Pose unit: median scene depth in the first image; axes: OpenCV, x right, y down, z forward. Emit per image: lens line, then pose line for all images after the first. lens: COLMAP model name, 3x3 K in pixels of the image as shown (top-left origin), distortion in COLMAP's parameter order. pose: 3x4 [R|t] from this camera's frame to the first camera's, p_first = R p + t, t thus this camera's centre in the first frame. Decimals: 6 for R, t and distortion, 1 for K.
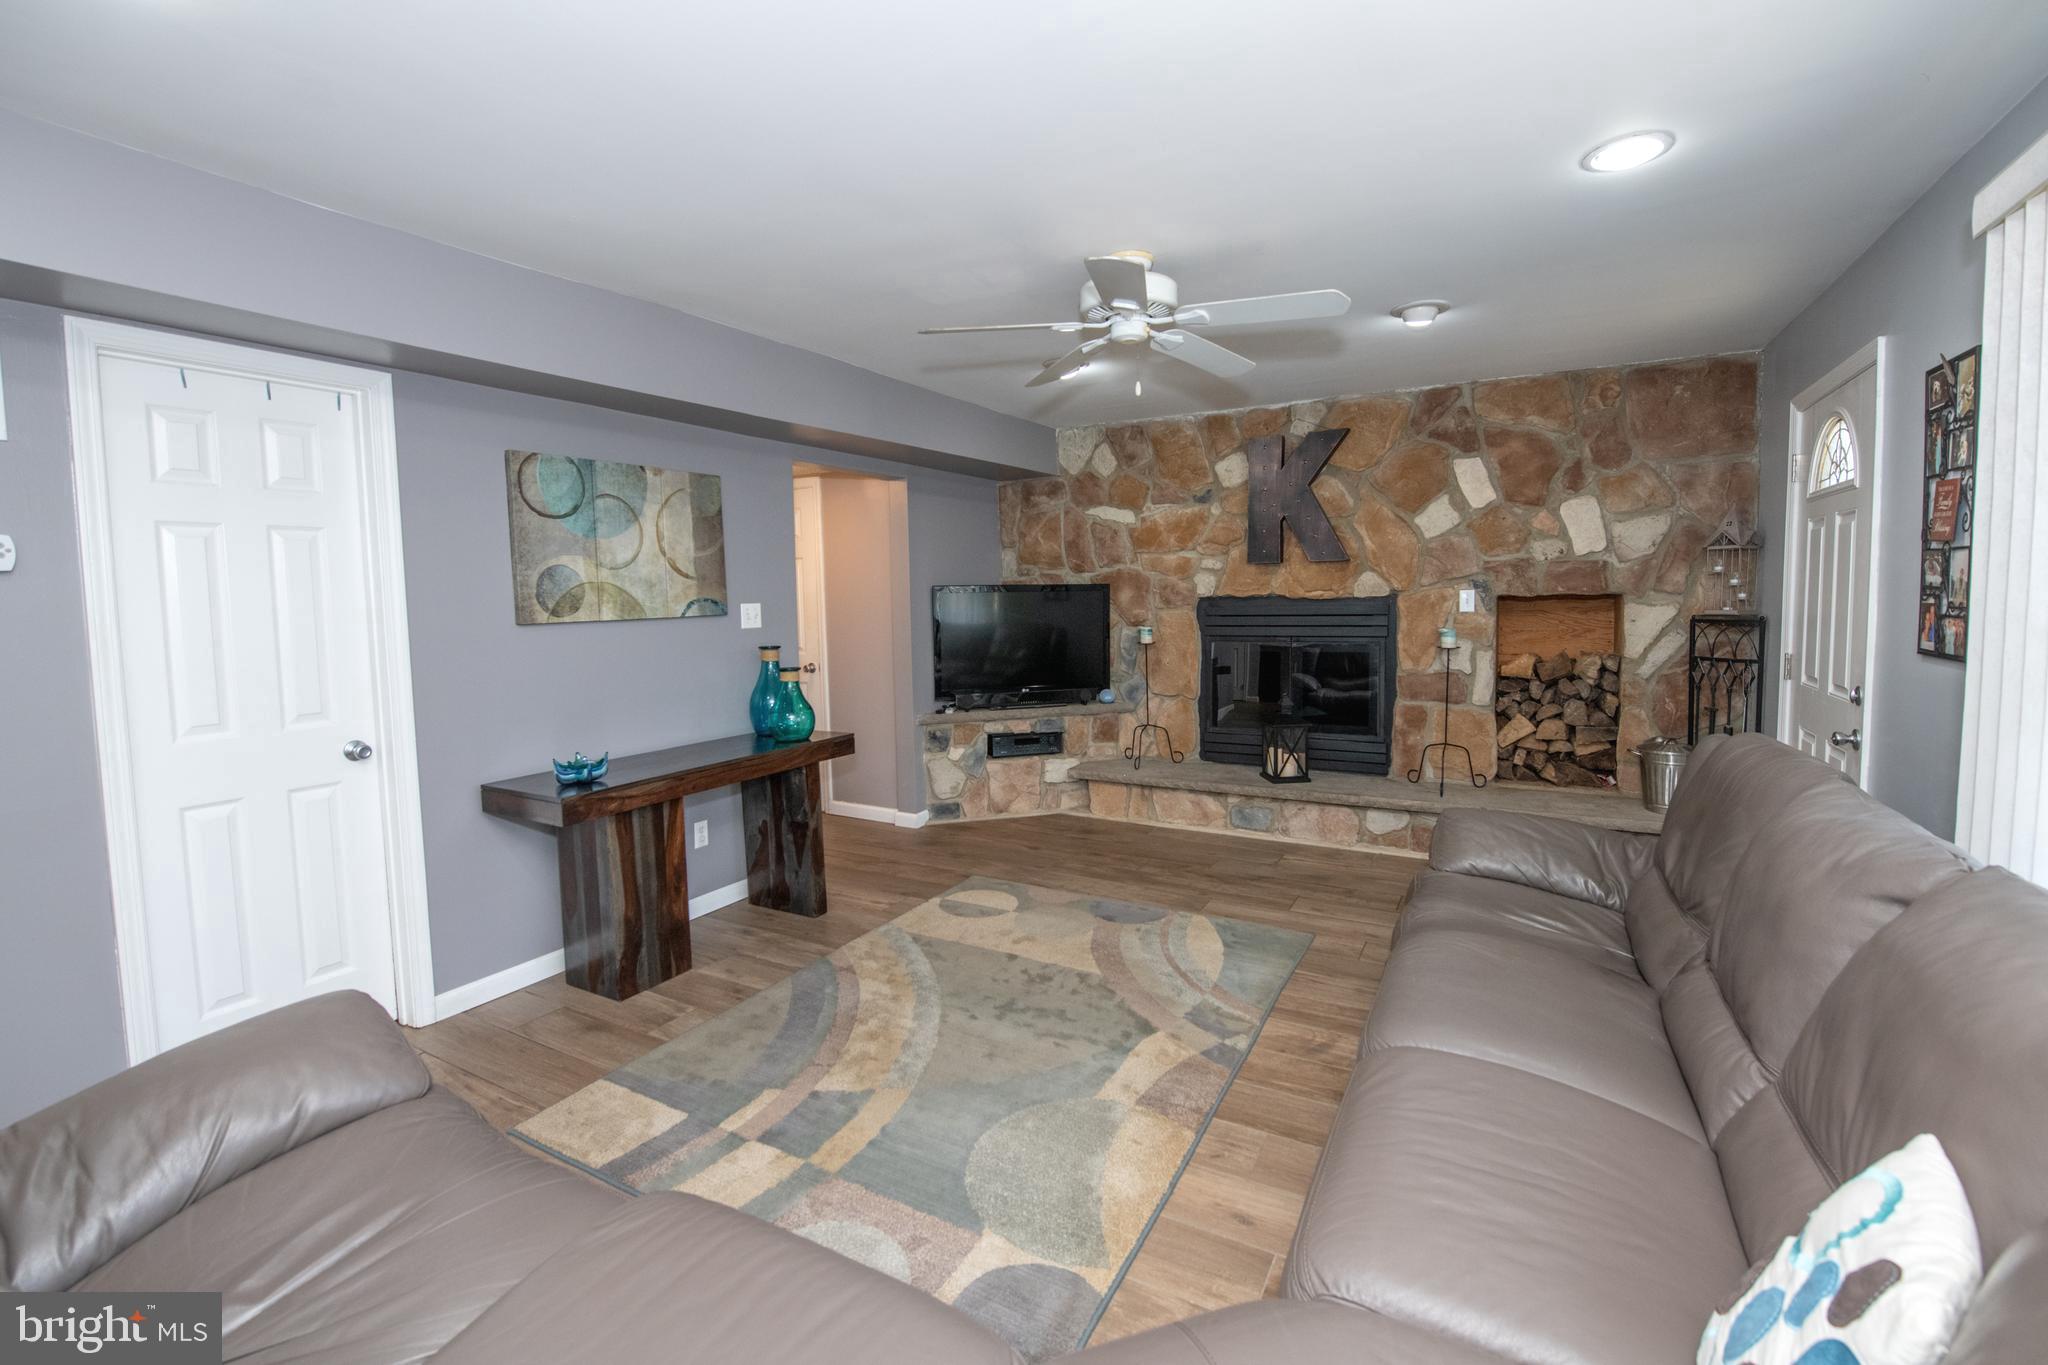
lens RADIAL K [[876.0, 0, 1031.4], [0, 876.0, 652.3], [0, 0, 1]] dist [-0.012834, -0.000191]
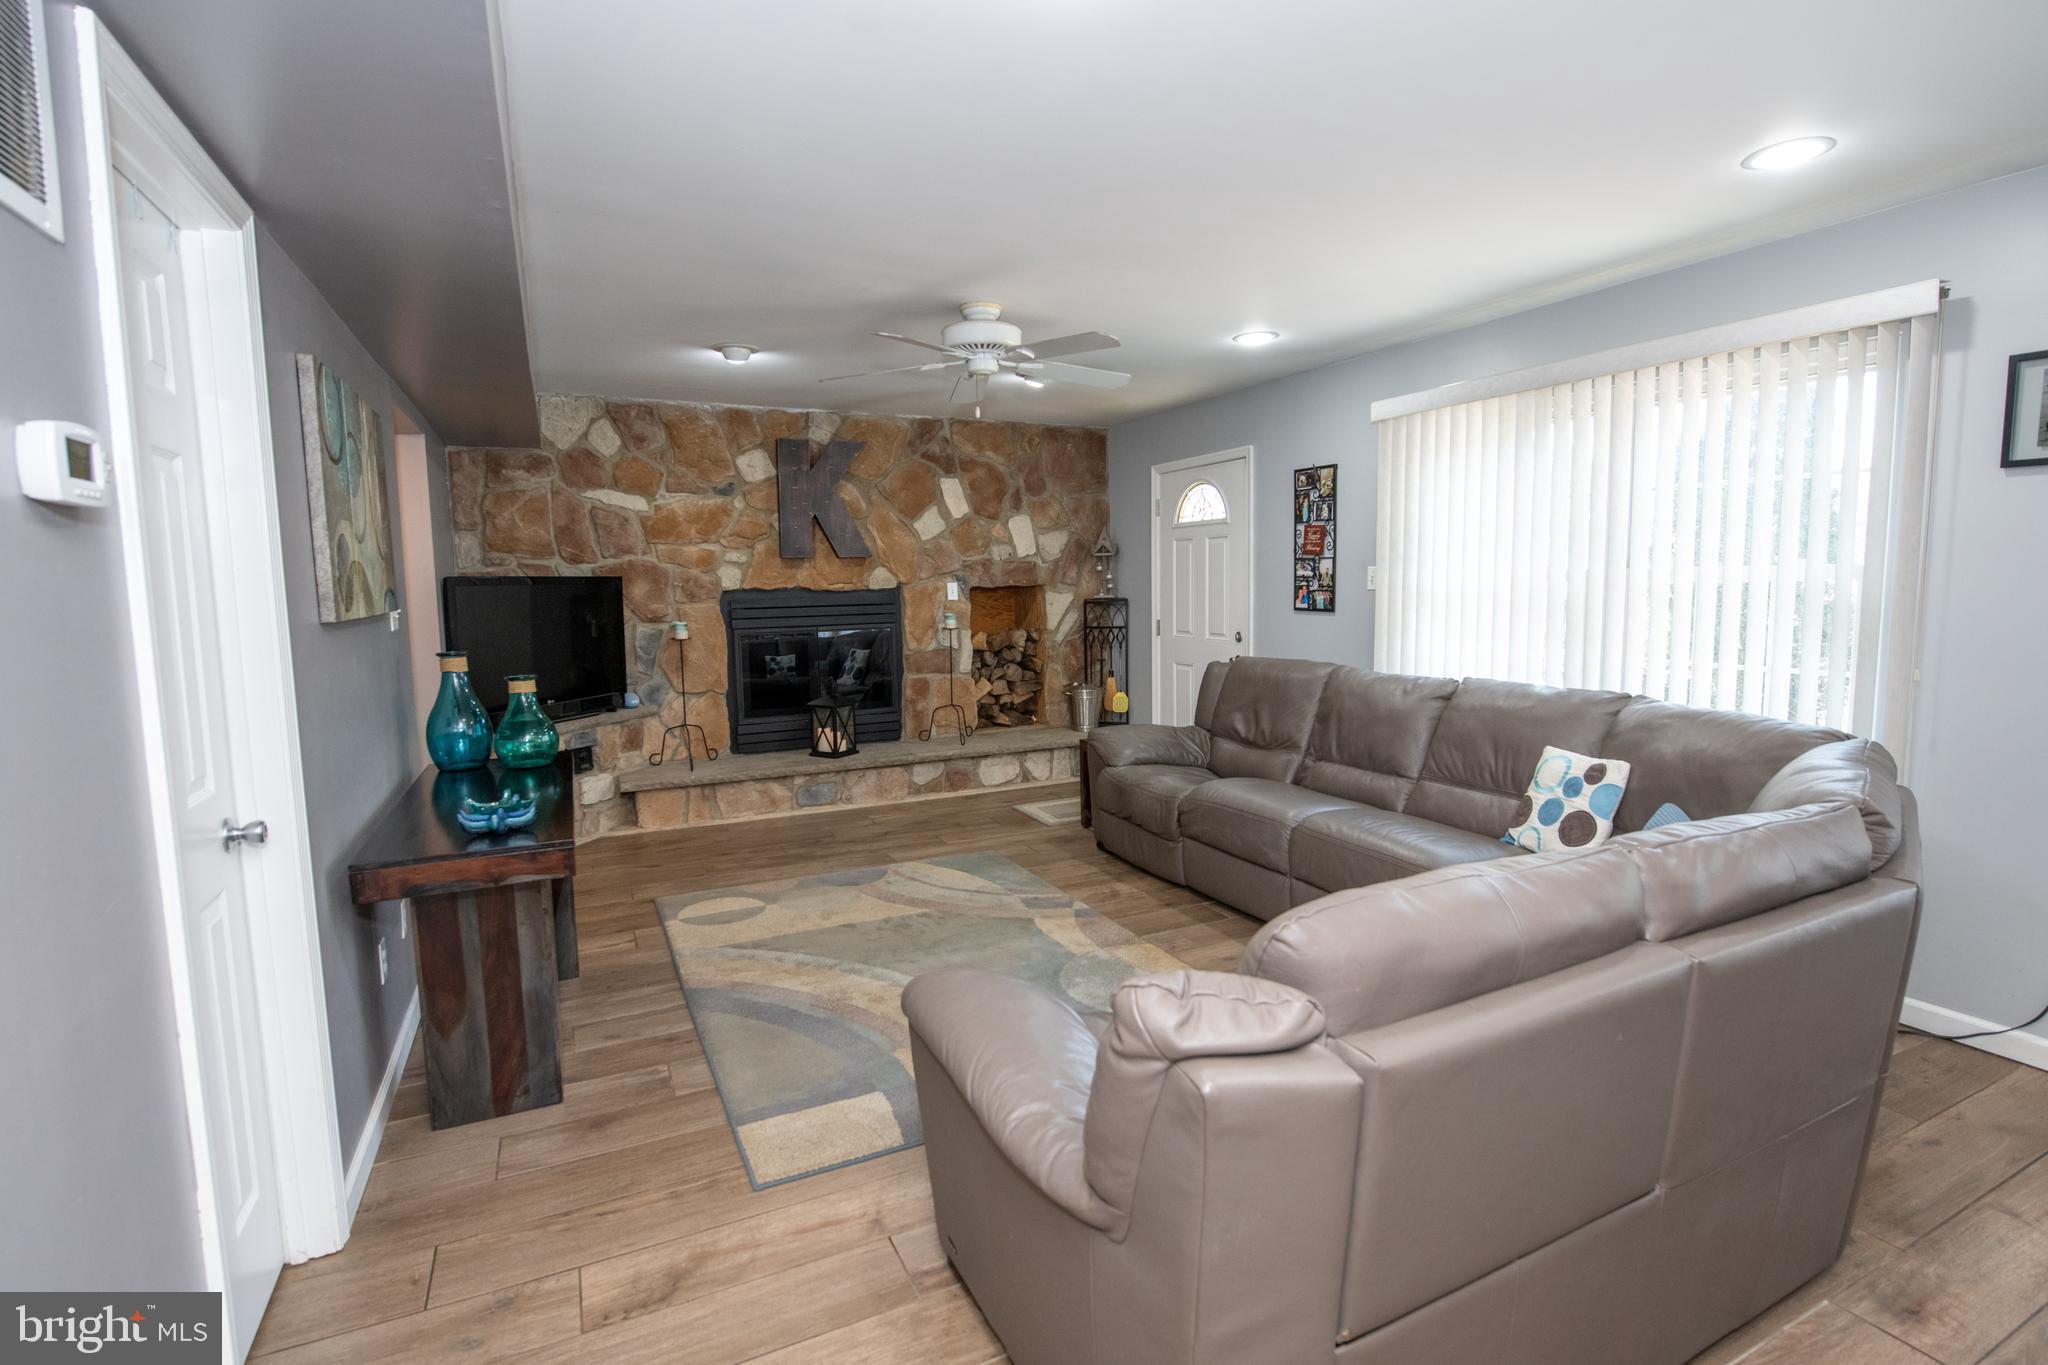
lens RADIAL K [[963.3, 0, 1026.4], [0, 963.3, 678.4], [0, 0, 1]] dist [-0.001734, -0.000082]
pose [[0.579074, -0.077024, 0.811629, -0.623556], [0.063256, 0.996771, 0.049463, 0.005120], [-0.812818, 0.022697, 0.582076, 0.108193]]
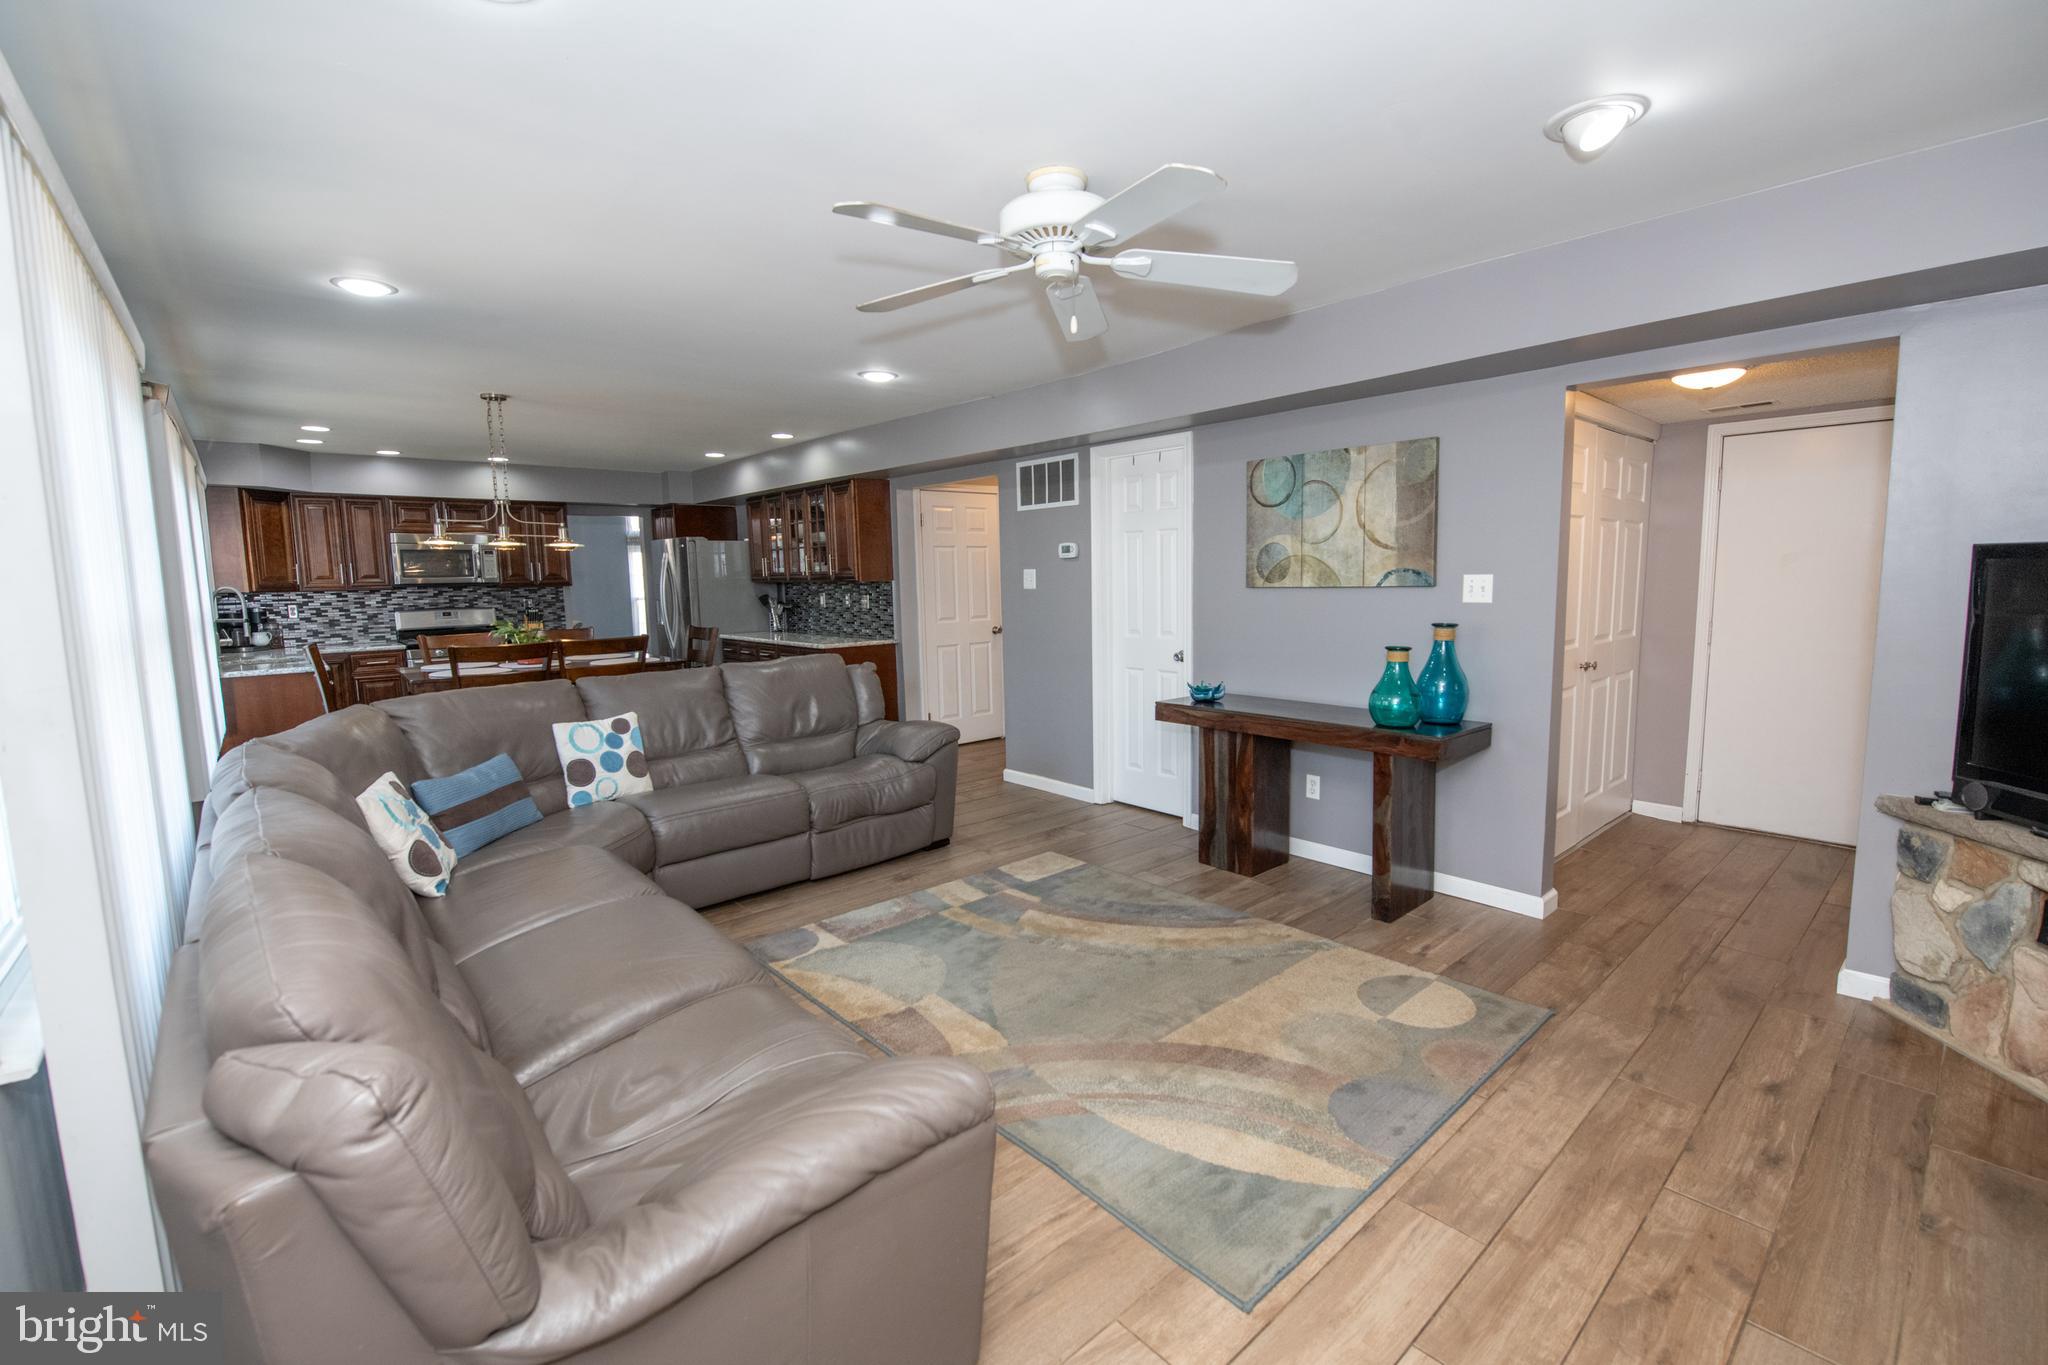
lens RADIAL K [[885.5, 0, 1049.5], [0, 885.5, 672.1], [0, 0, 1]] dist [0.000108, -0.000033]
pose [[-0.319820, 0.126517, -0.938993, 0.616649], [-0.044021, 0.987990, 0.148112, -0.066986], [0.946455, 0.088704, -0.310410, 0.822404]]
